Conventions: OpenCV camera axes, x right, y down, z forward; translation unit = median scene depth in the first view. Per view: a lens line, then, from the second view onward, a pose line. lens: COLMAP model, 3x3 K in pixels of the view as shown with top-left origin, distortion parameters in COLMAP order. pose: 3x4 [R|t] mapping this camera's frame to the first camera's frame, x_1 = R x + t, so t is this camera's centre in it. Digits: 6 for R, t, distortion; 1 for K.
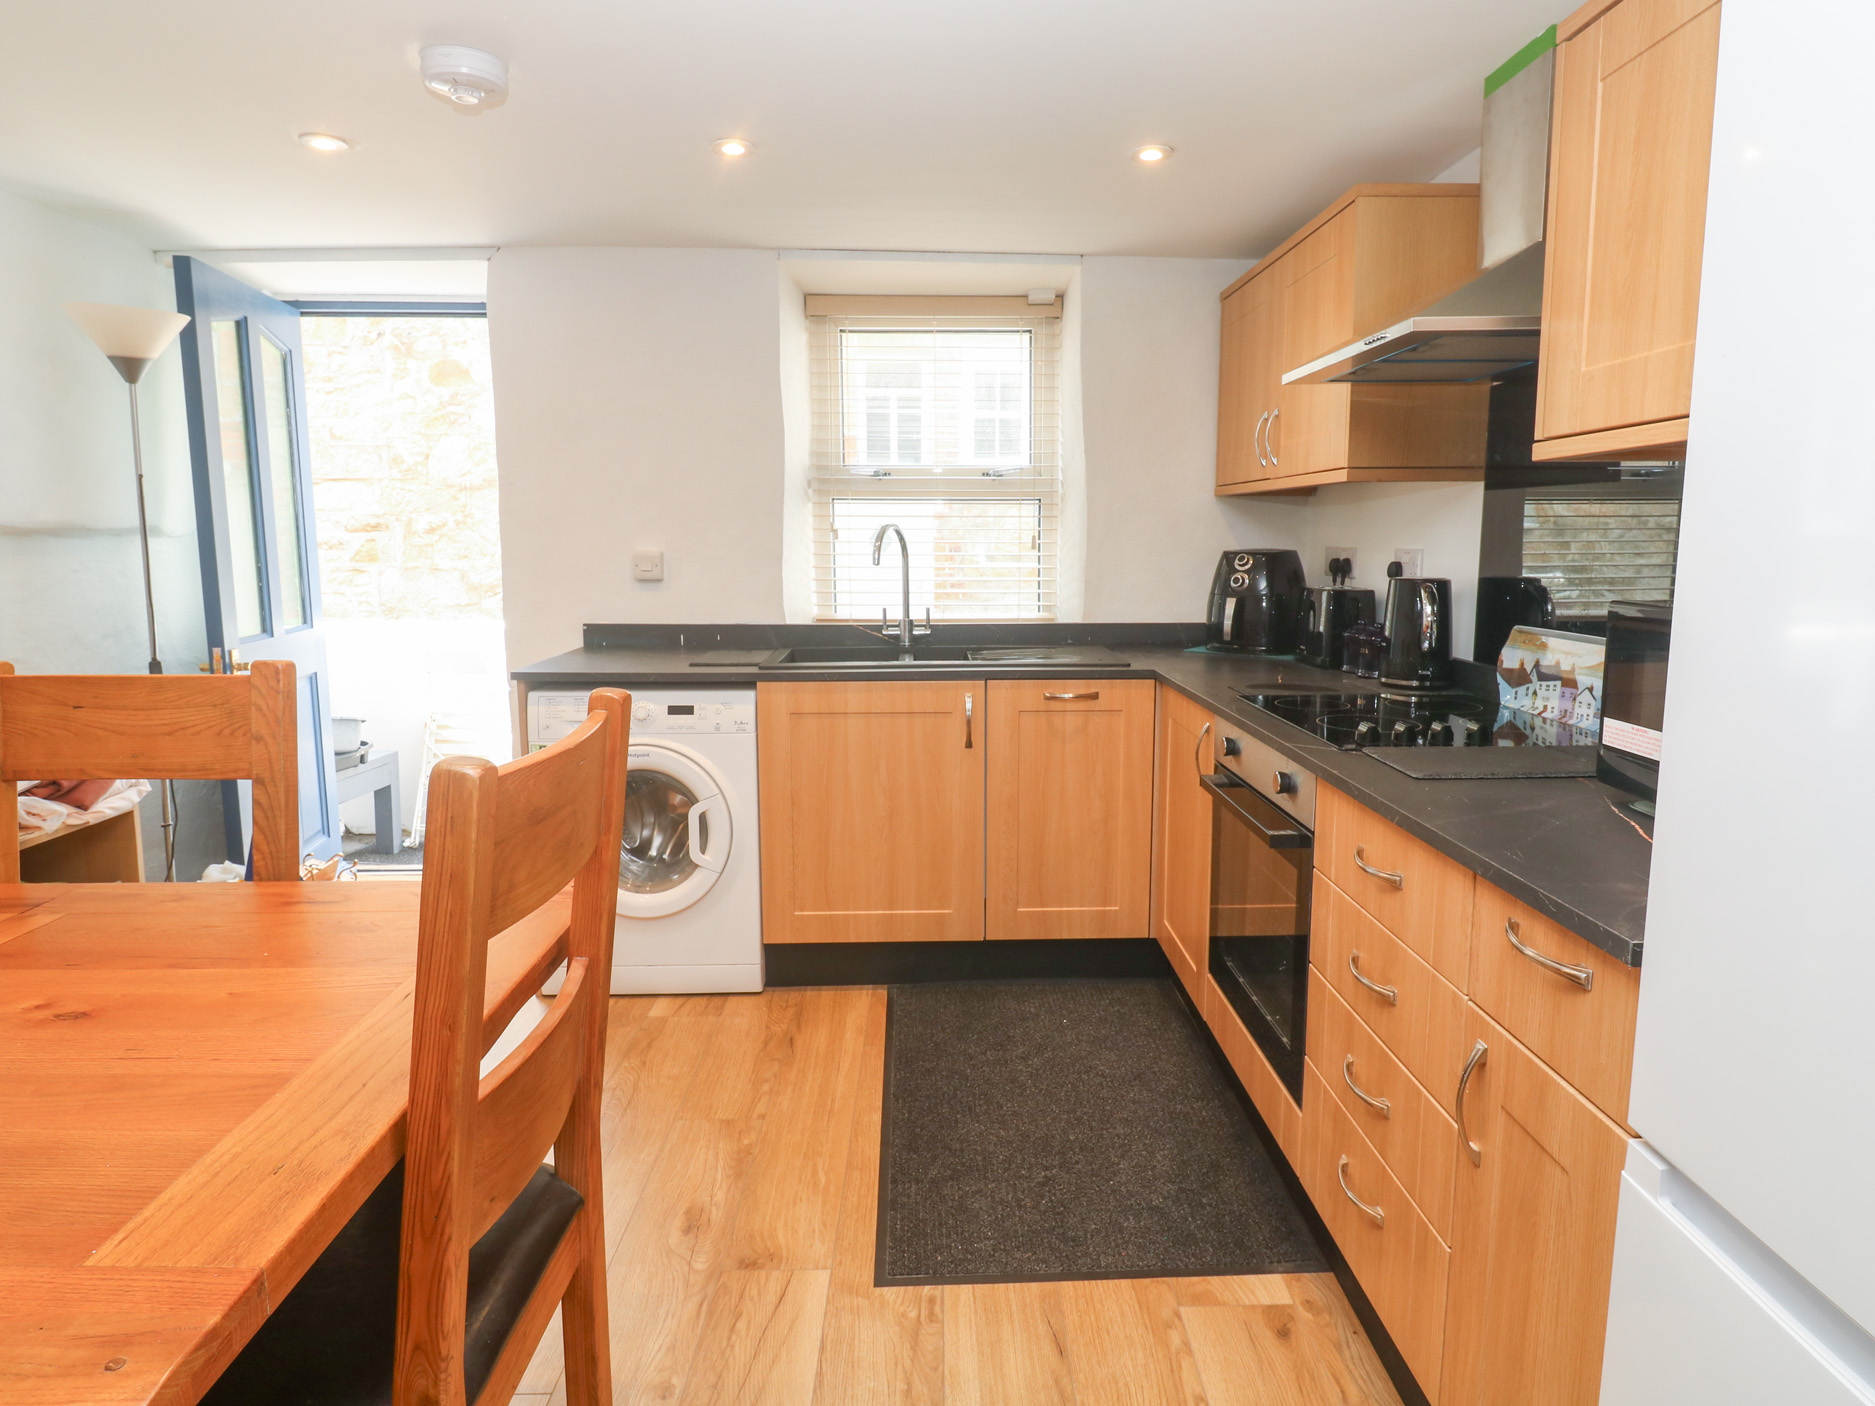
lens RADIAL K [[1068.4, 0, 966.2], [0, 1068.4, 675.4], [0, 0, 1]] dist [0.004591, -0.004753]
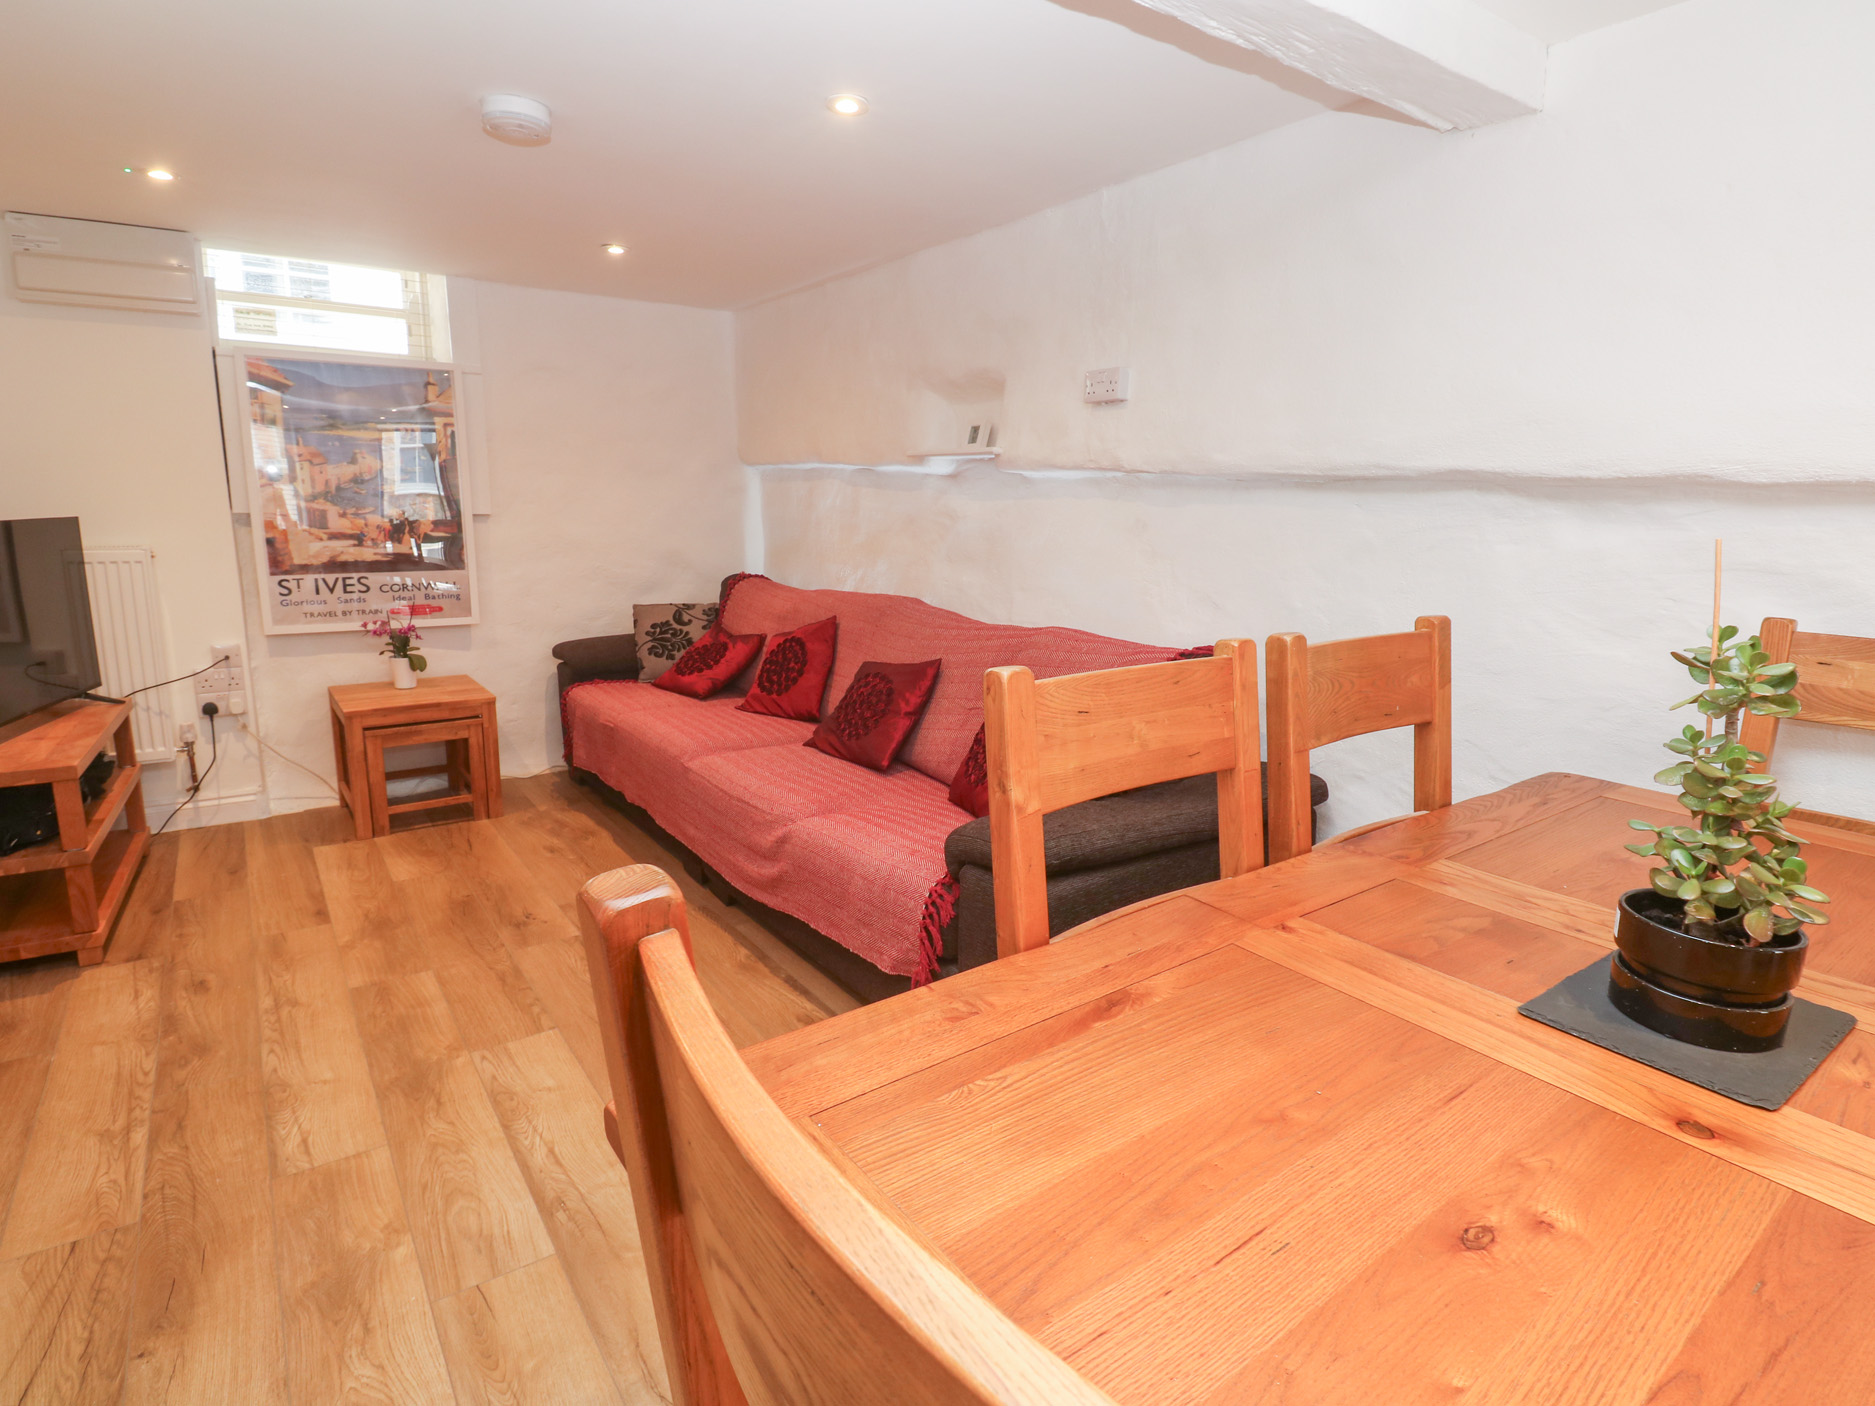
lens RADIAL K [[989.3, 0, 966.8], [0, 989.3, 680.0], [0, 0, 1]] dist [-0.009395, -0.006406]
pose [[-0.817731, 0.088758, -0.568715, -0.097833], [-0.090383, 0.955983, 0.279155, -0.059510], [0.568459, 0.279676, -0.773715, 0.452551]]
